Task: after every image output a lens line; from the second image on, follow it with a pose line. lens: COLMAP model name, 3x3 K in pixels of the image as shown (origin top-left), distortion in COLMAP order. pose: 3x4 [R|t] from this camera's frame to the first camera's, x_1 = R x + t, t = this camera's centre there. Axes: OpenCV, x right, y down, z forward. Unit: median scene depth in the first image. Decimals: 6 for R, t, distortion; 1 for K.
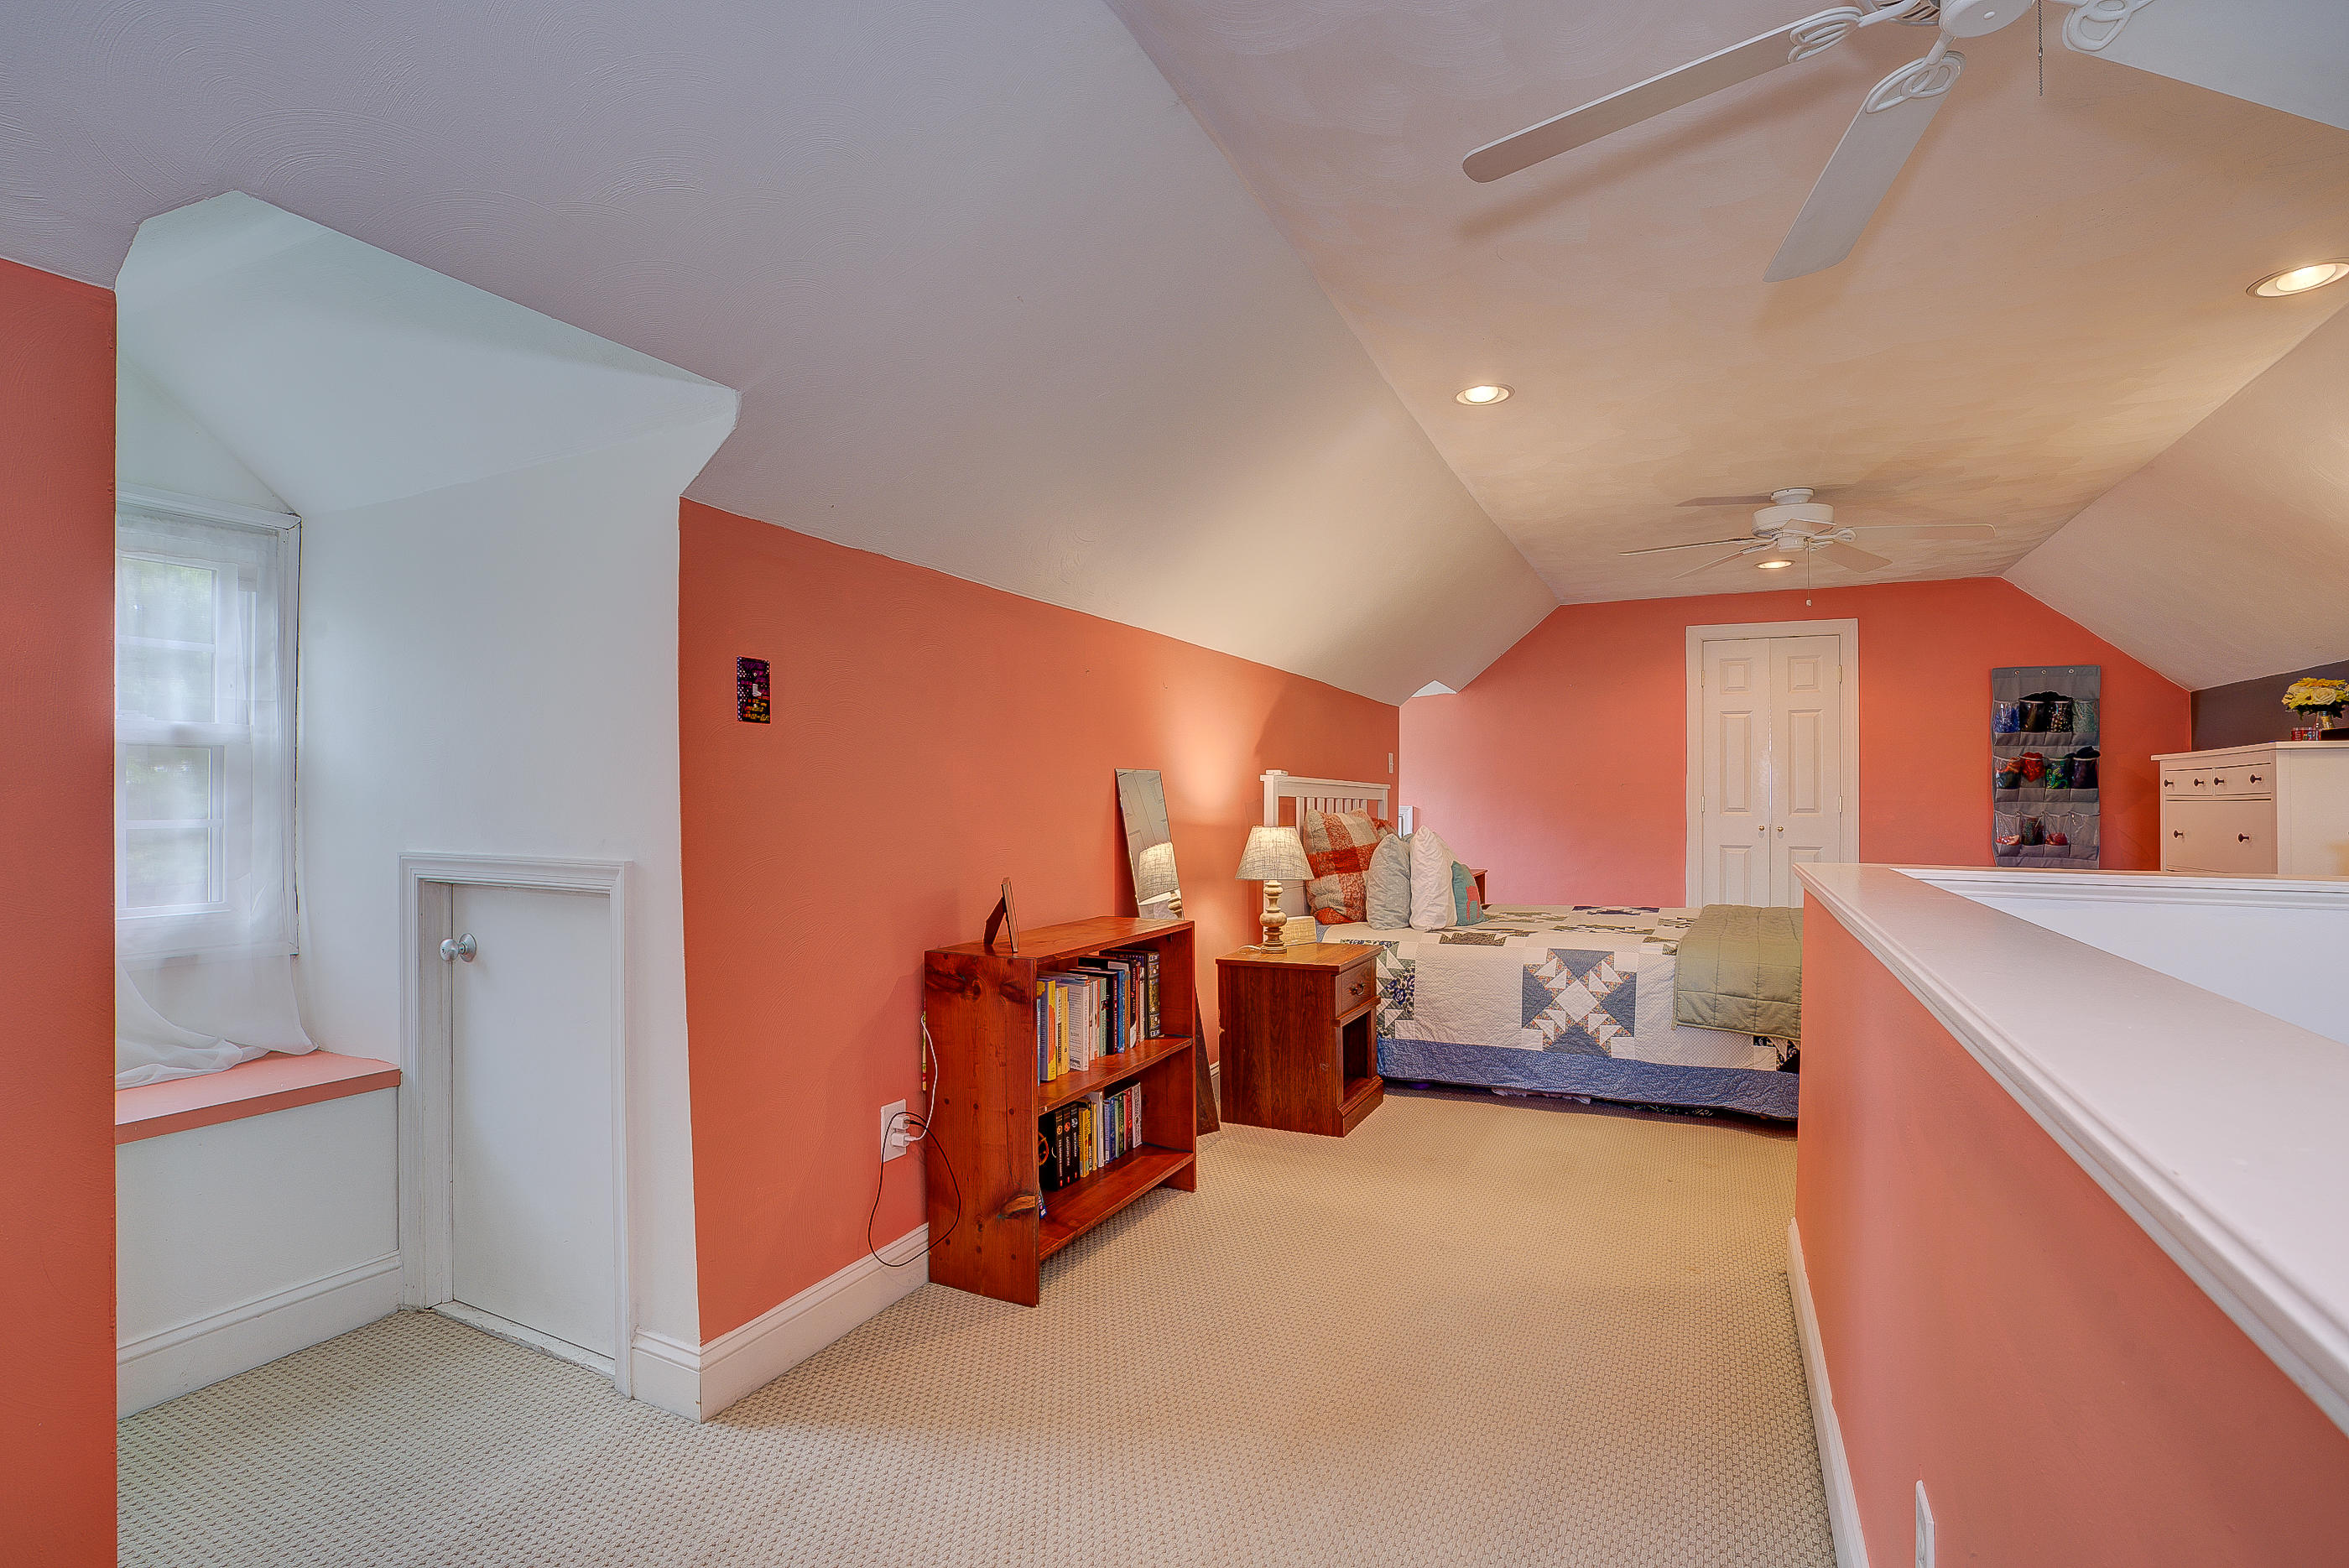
lens RADIAL K [[1024.8, 0, 1165.2], [0, 1024.8, 793.3], [0, 0, 1]] dist [-0.036118, 0.000458]
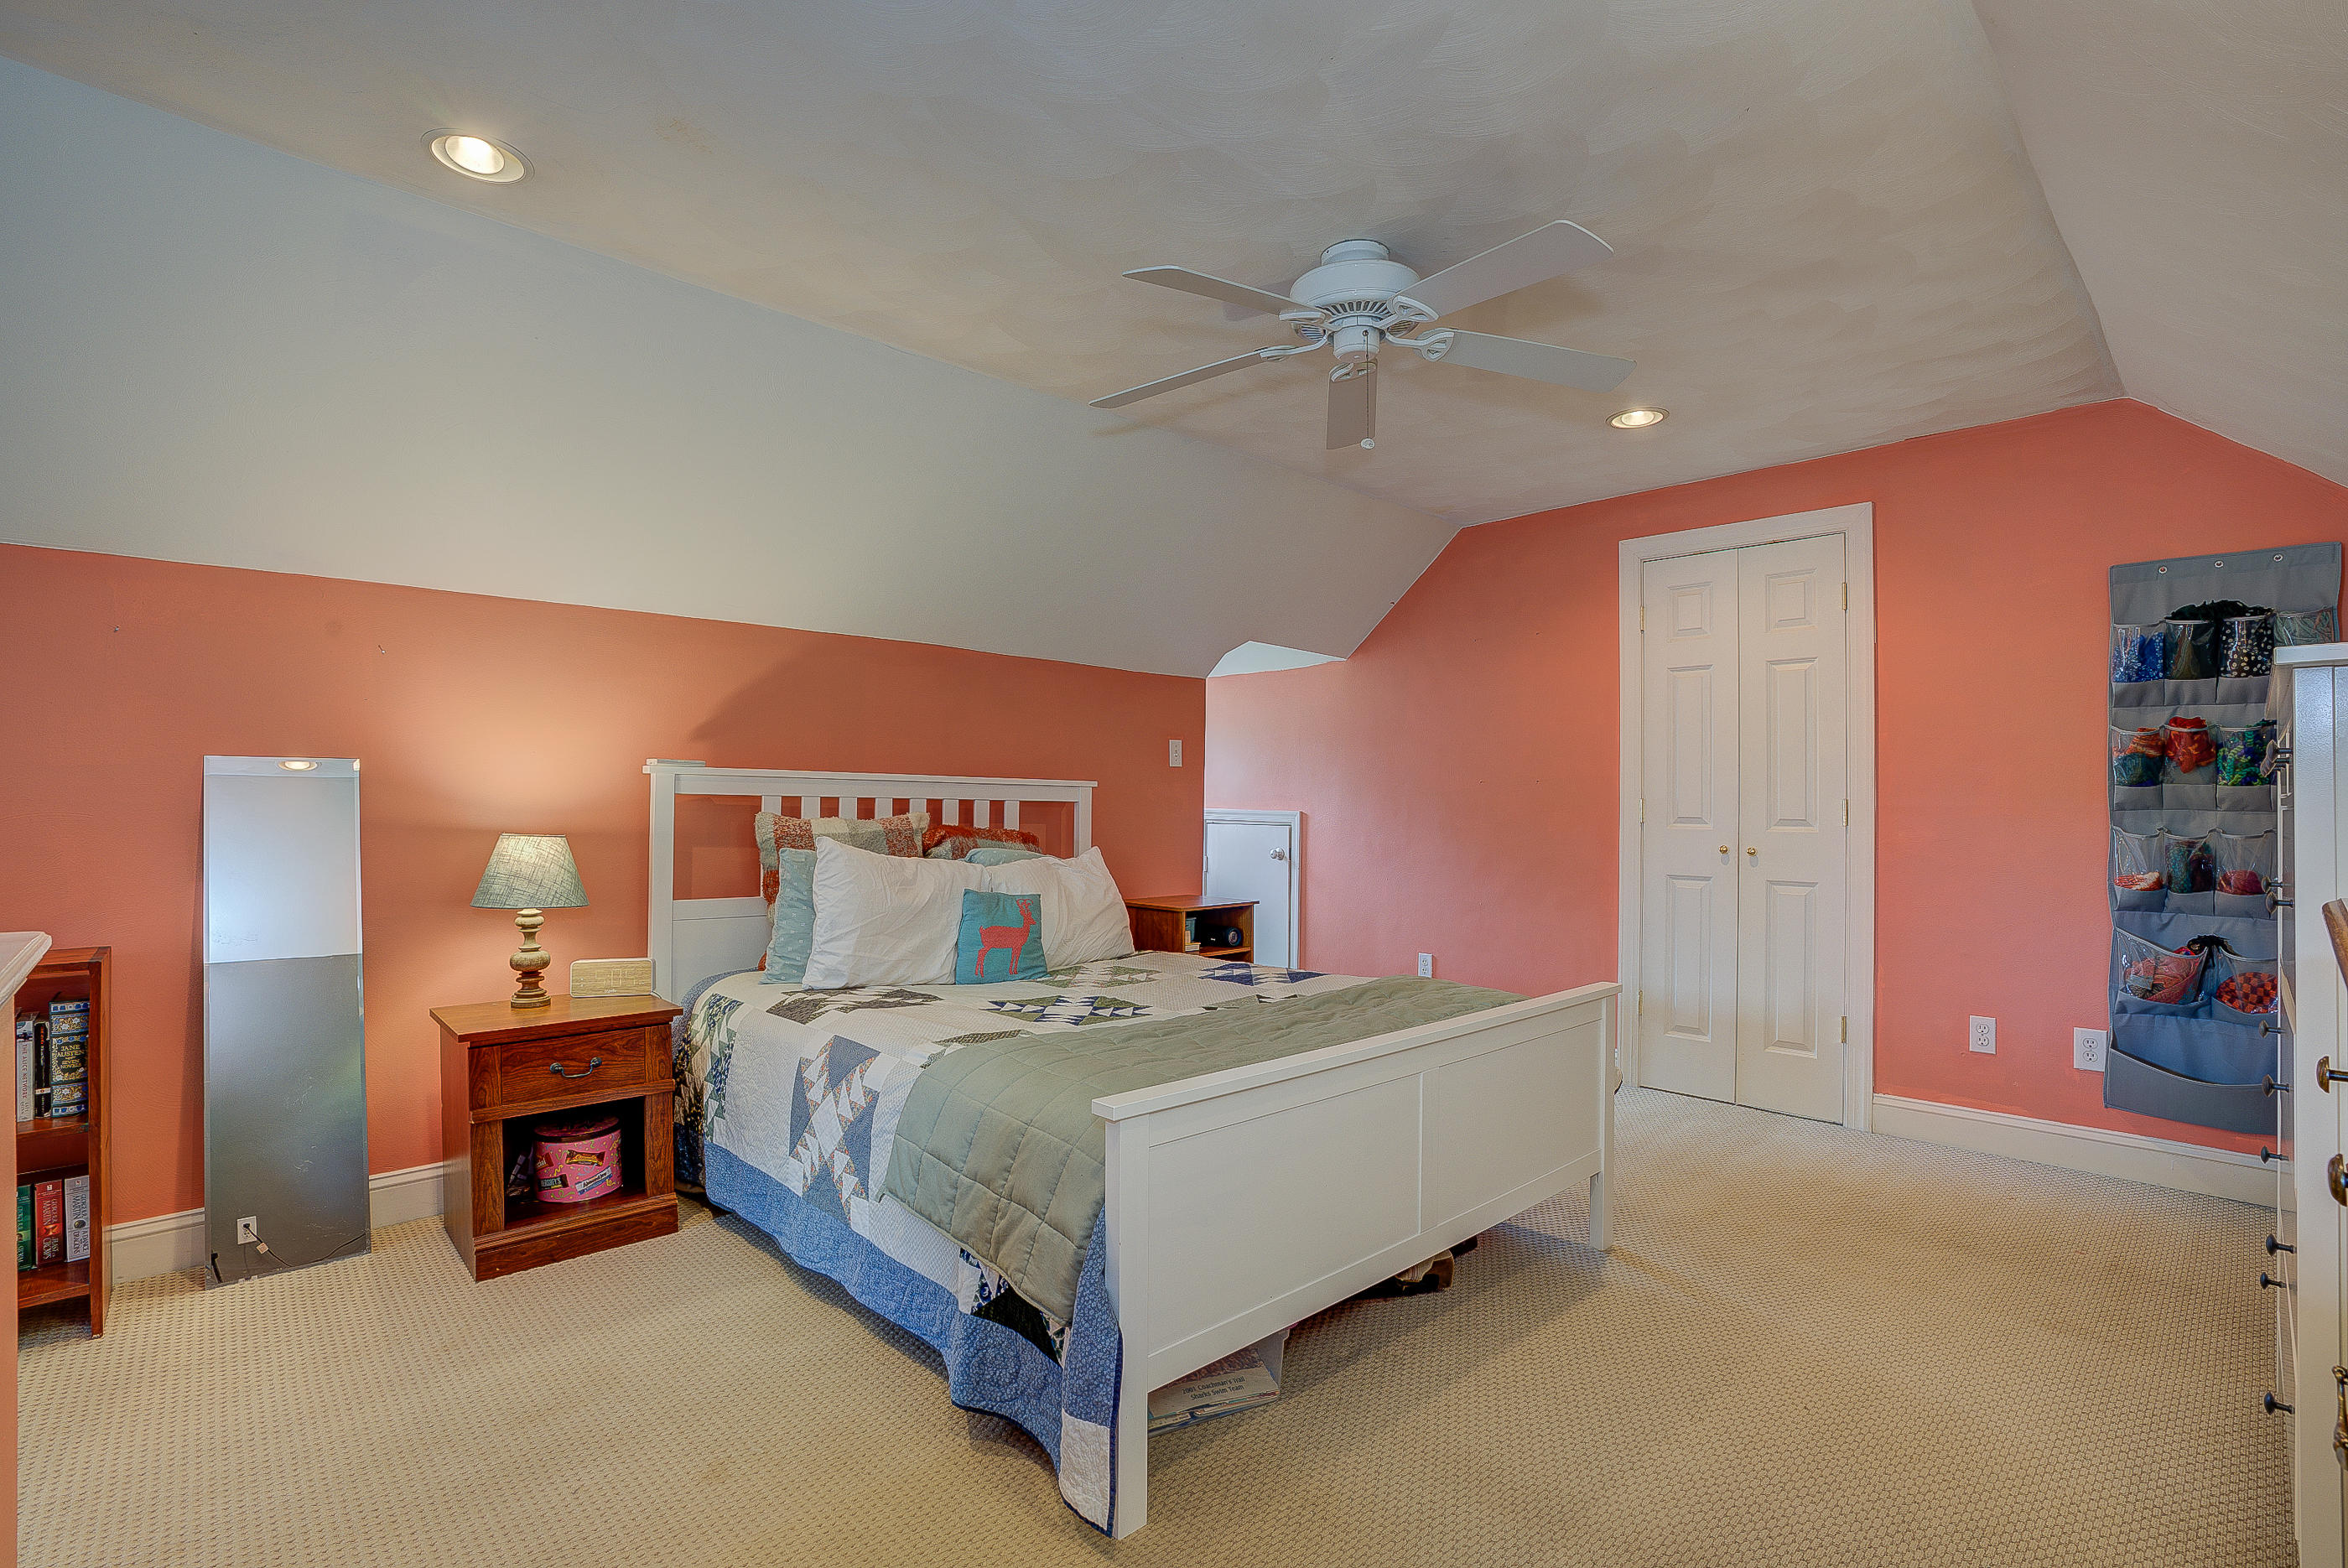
lens RADIAL K [[1024.3, 0, 1164.7], [0, 1024.3, 793.3], [0, 0, 1]] dist [-0.036118, 0.000458]
pose [[0.942312, 0.002828, -0.334724, 0.531836], [-0.003881, 0.999989, -0.002478, 0.002674], [0.334714, 0.003634, 0.942313, 0.324420]]
